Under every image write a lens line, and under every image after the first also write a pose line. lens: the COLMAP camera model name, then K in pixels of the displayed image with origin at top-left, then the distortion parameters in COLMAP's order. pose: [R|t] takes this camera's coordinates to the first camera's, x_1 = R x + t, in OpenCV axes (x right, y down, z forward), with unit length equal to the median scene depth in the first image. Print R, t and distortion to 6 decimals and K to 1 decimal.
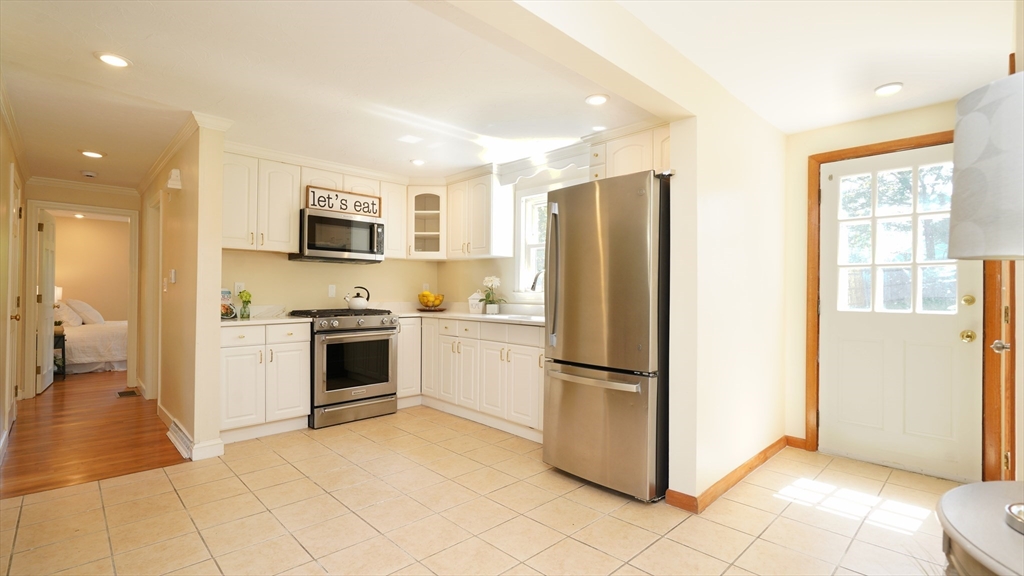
lens RADIAL K [[464.6, 0, 511.9], [0, 464.6, 290.2], [0, 0, 1]] dist [0.000389, 0.000137]
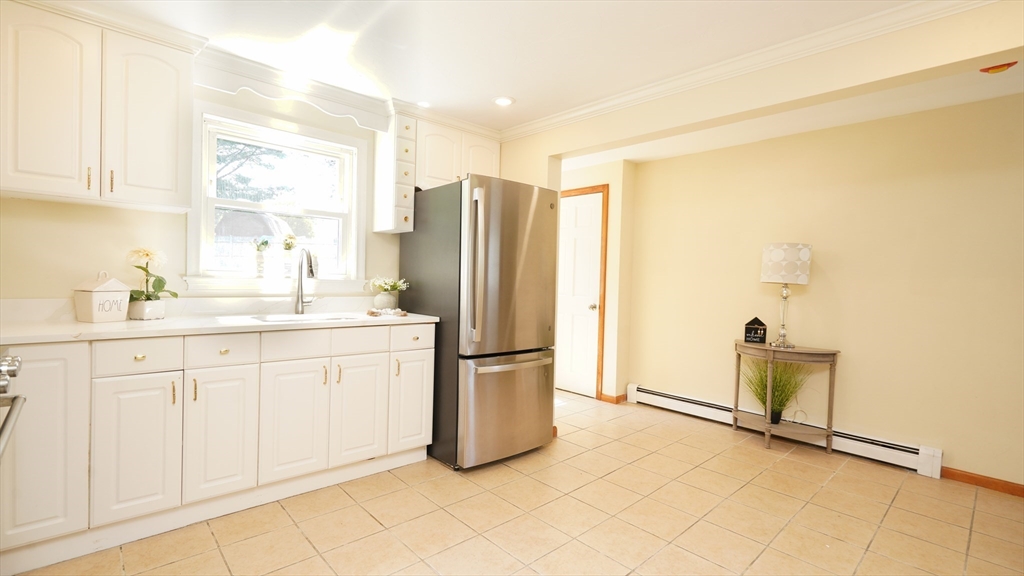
lens RADIAL K [[464.6, 0, 512.1], [0, 464.6, 289.3], [0, 0, 1]] dist [0.000389, 0.000137]
pose [[0.021360, -0.033650, 0.999205, -0.636159], [-0.034512, 0.998813, 0.034374, -0.015773], [-0.999176, -0.035219, 0.020174, 0.682599]]
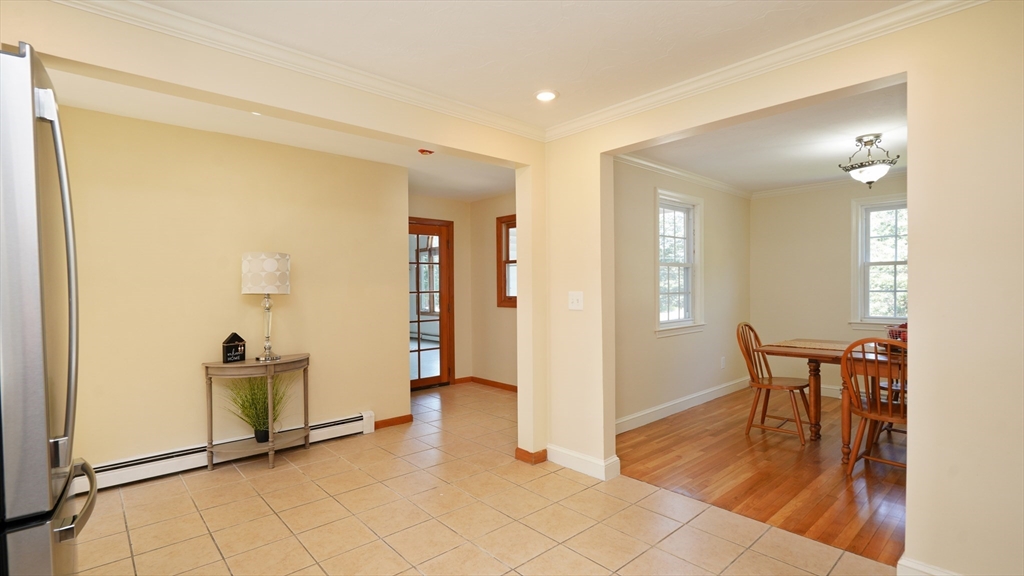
lens RADIAL K [[464.6, 0, 512.0], [0, 464.6, 295.3], [0, 0, 1]] dist [0.000389, 0.000137]
pose [[-0.998616, 0.001392, 0.052566, -0.241735], [0.001764, 0.999974, 0.007039, -0.017662], [-0.052555, 0.007122, -0.998593, 1.010976]]
